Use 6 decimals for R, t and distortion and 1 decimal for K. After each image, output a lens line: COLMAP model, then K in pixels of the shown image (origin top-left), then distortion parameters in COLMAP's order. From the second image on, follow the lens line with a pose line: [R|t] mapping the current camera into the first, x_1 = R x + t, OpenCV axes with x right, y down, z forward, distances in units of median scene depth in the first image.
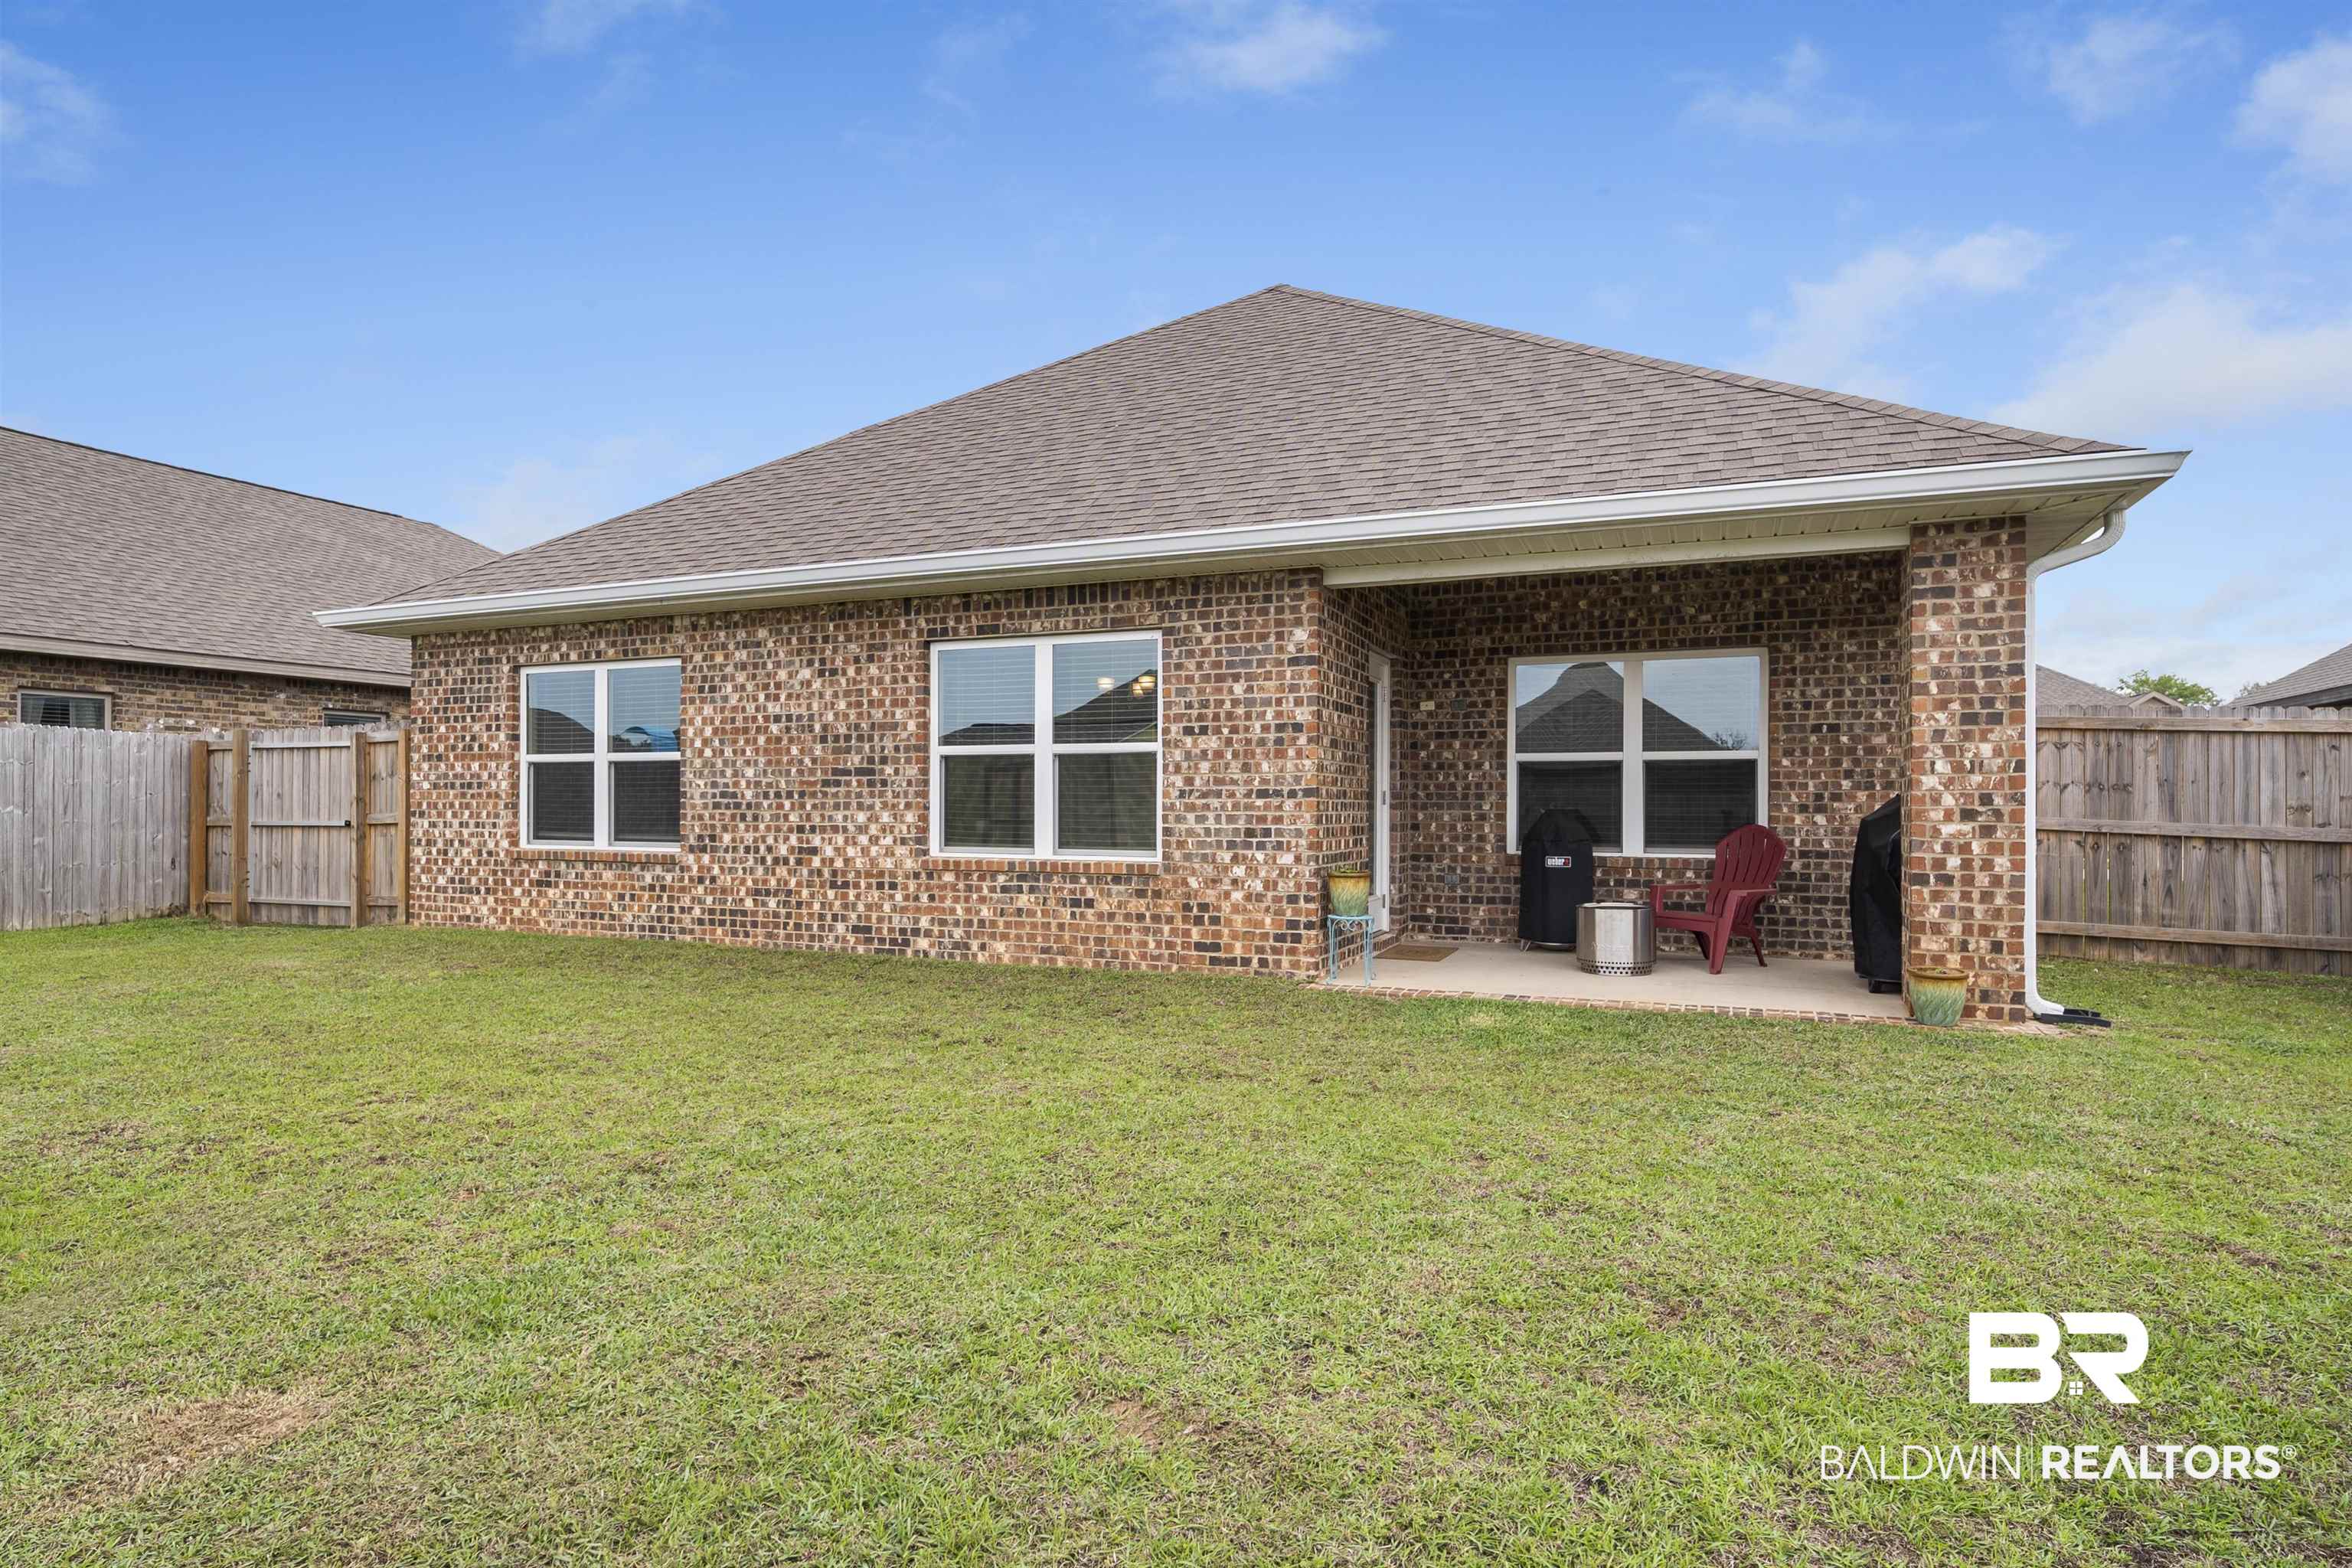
lens RADIAL K [[1263.6, 0, 1179.8], [0, 1263.6, 806.6], [0, 0, 1]] dist [-0.001326, 0.002487]
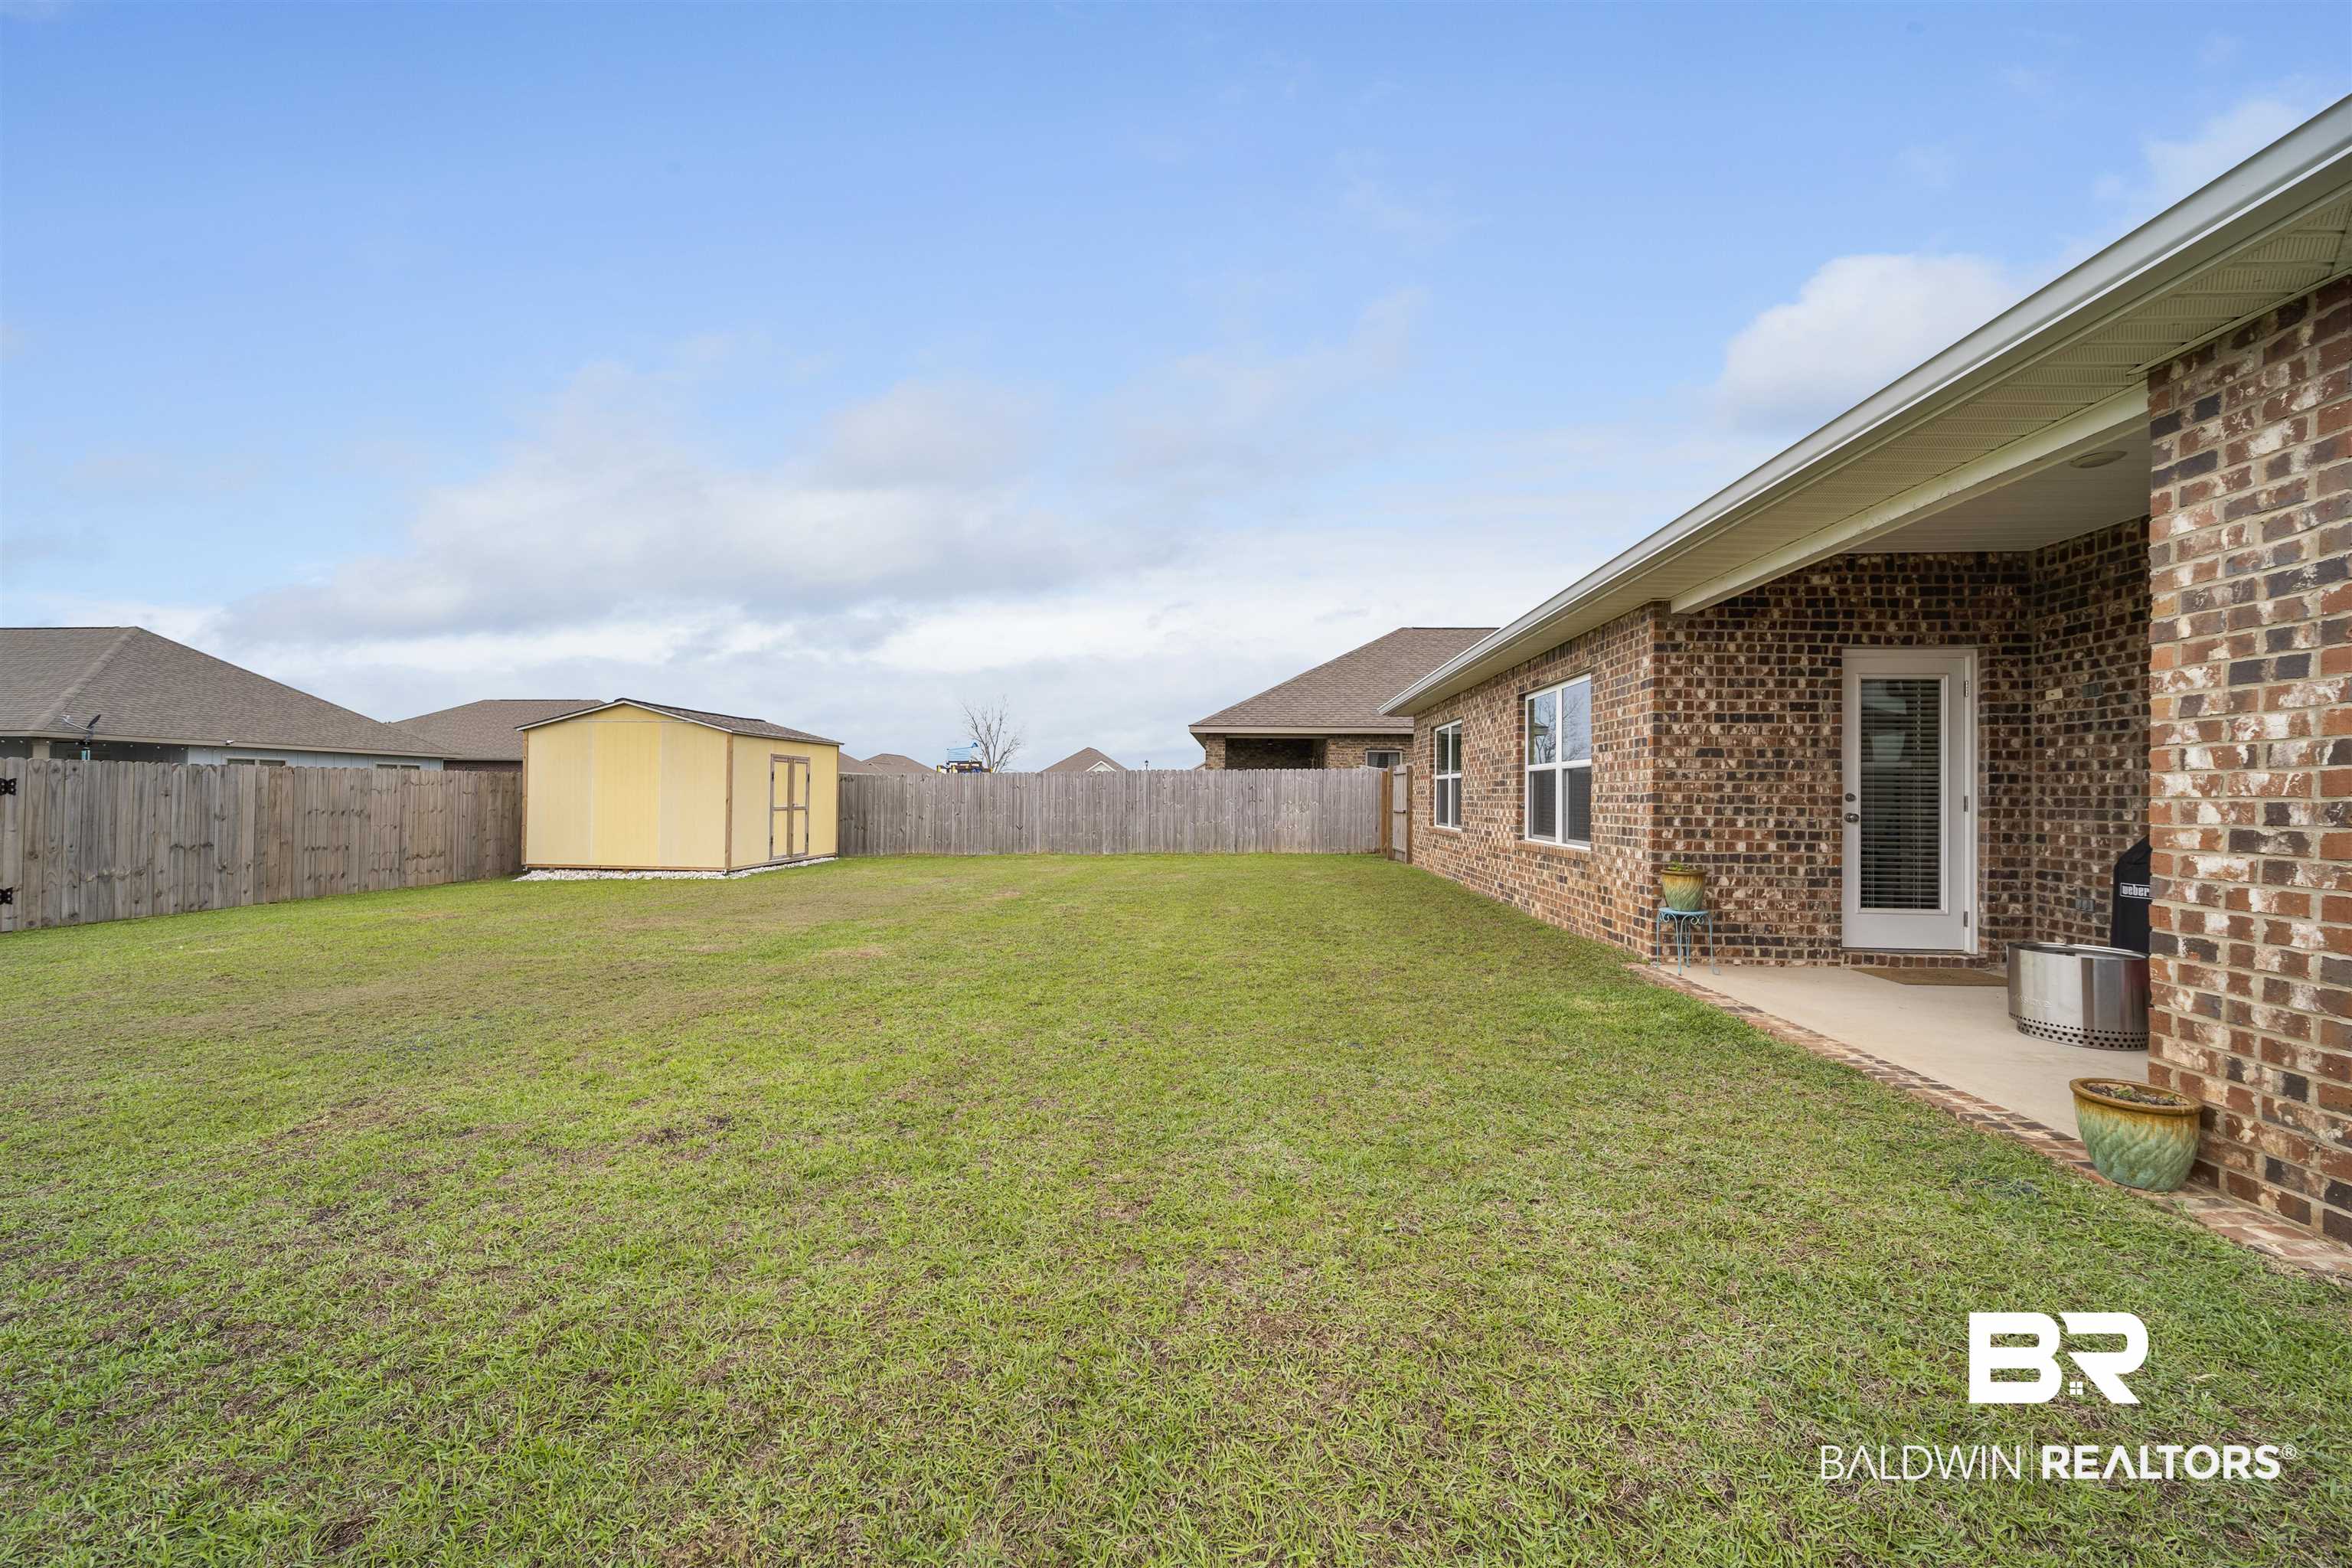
lens RADIAL K [[828.9, 0, 1156.9], [0, 828.9, 782.5], [0, 0, 1]] dist [-0.002915, -0.001242]
pose [[0.300461, -0.014478, -0.953684, 0.590398], [-0.010929, 0.999767, -0.018620, -0.005448], [0.953731, 0.016017, 0.300233, 0.299687]]
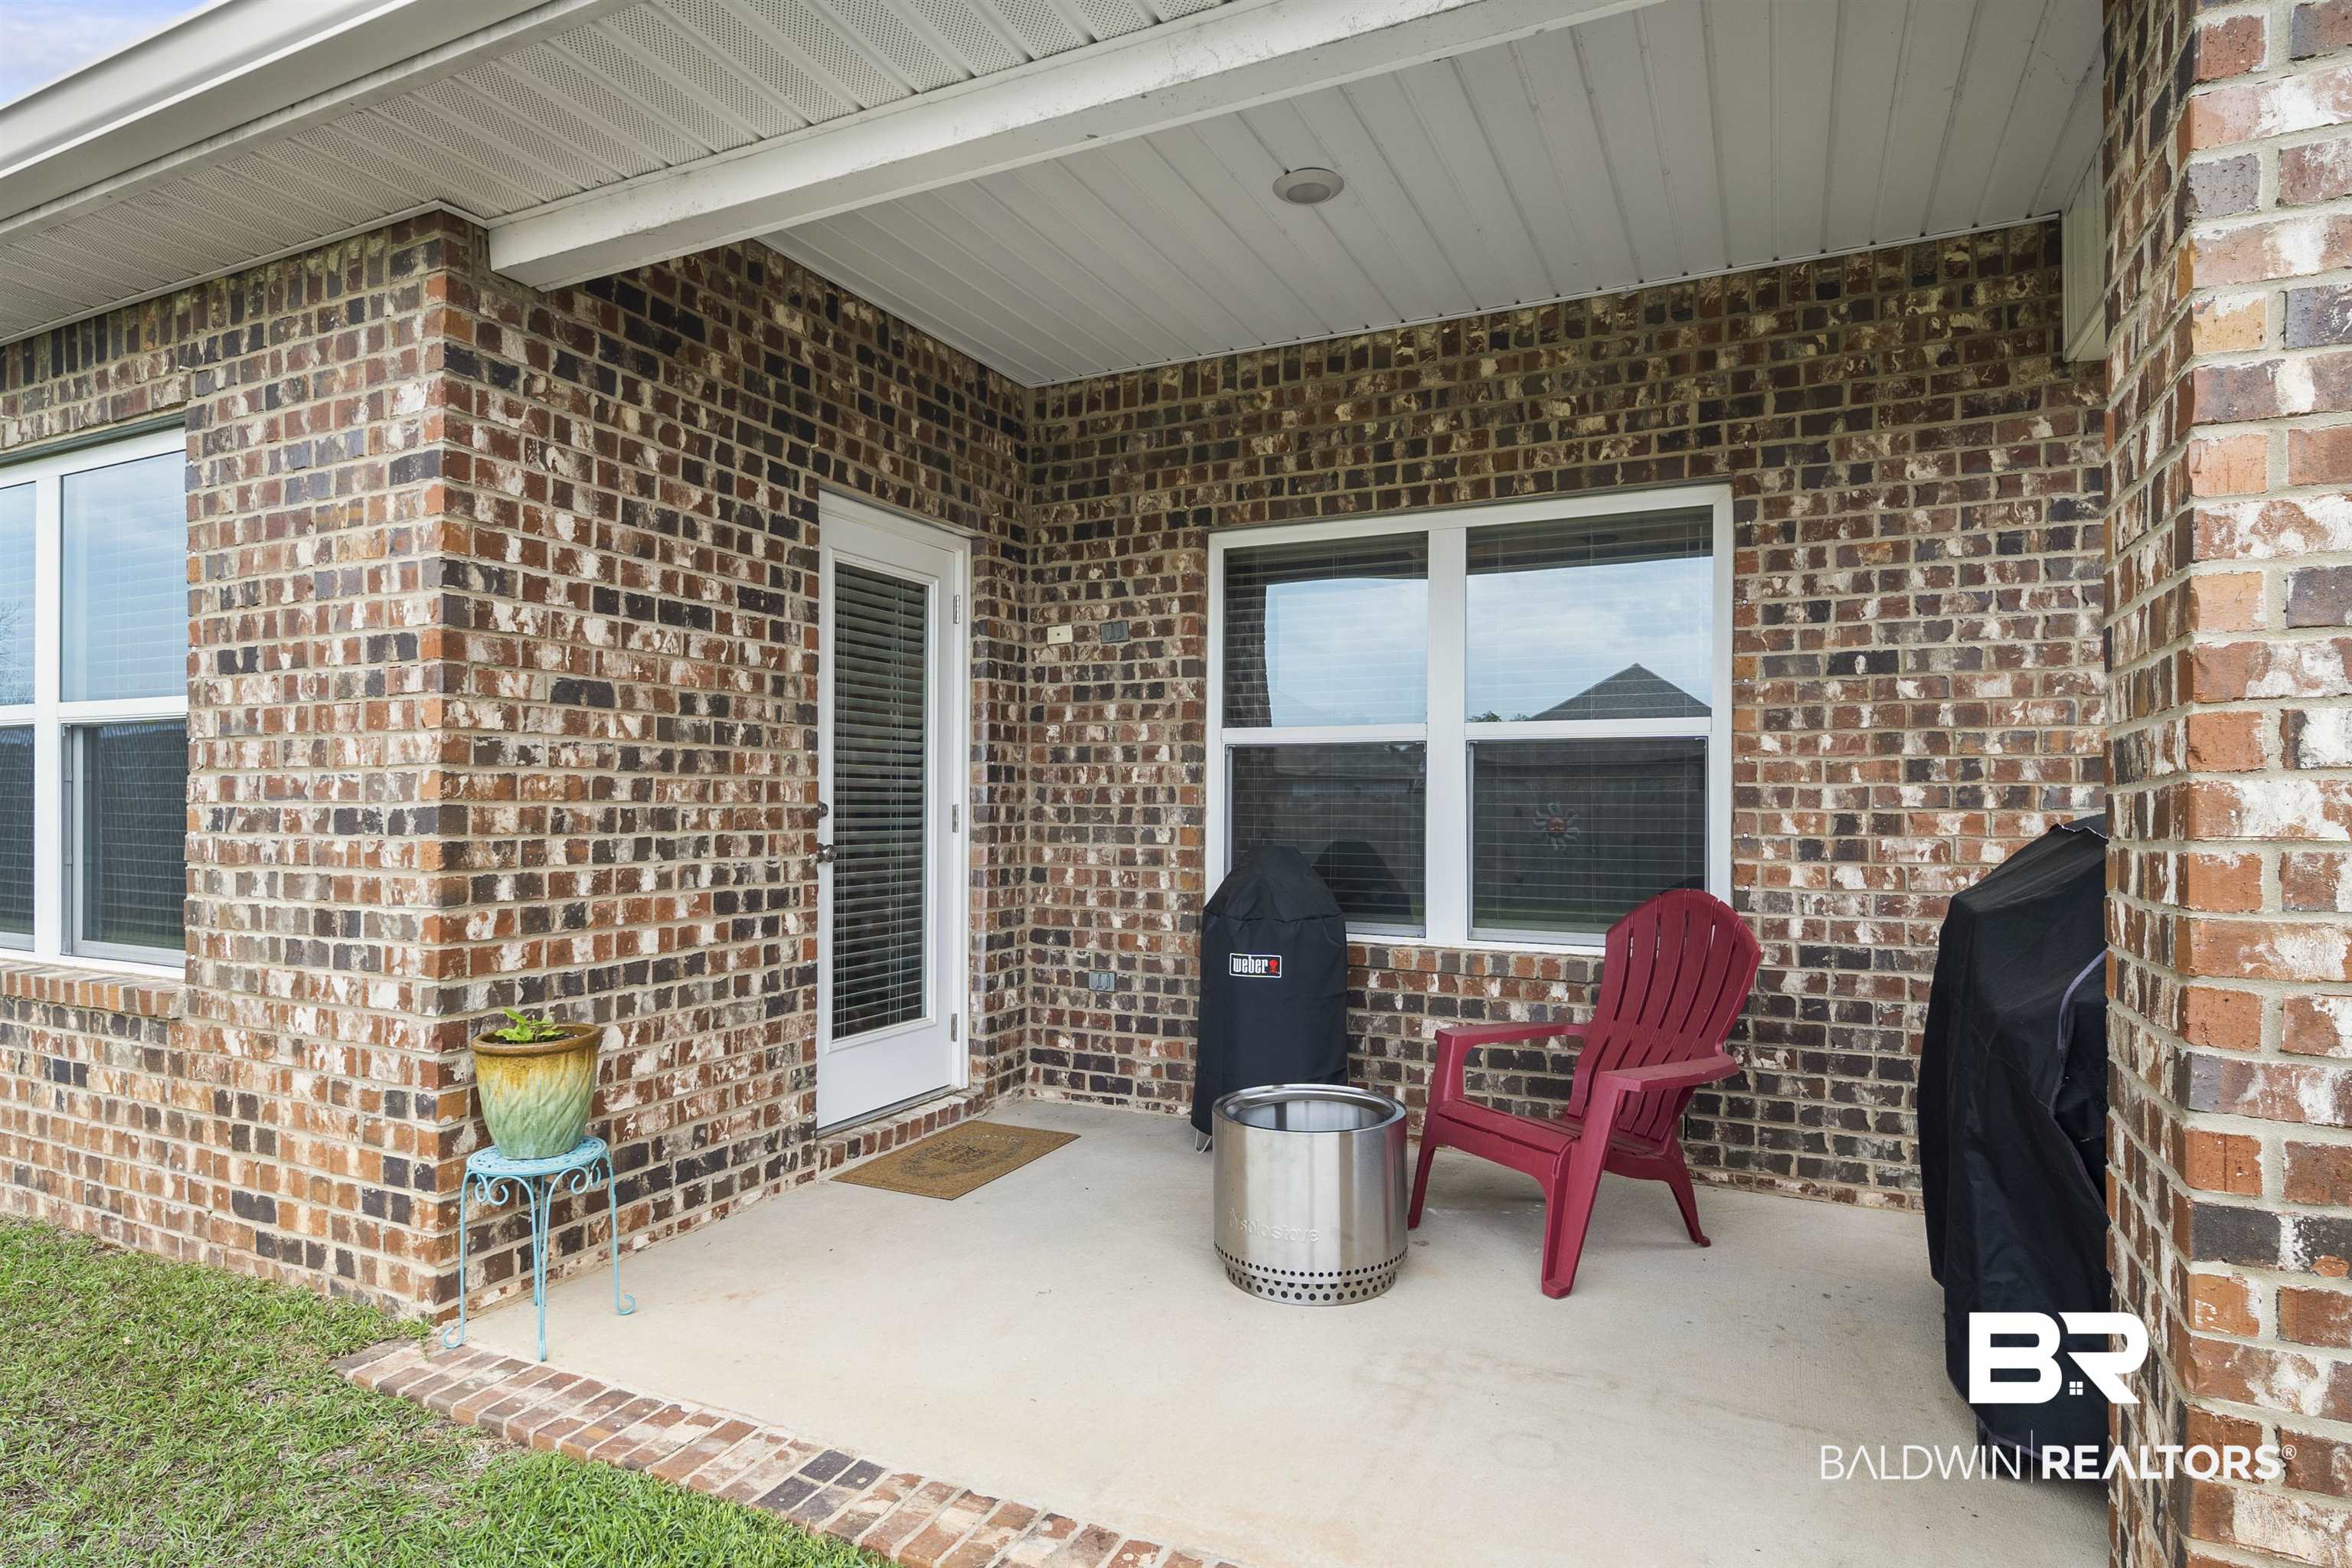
lens RADIAL K [[1263.6, 0, 1180.8], [0, 1263.6, 803.3], [0, 0, 1]] dist [-0.001326, 0.002487]
pose [[0.998967, 0.000951, -0.045421, 0.293701], [-0.000948, 1.000000, 0.000084, -0.014124], [0.045421, -0.000040, 0.998968, 0.550706]]
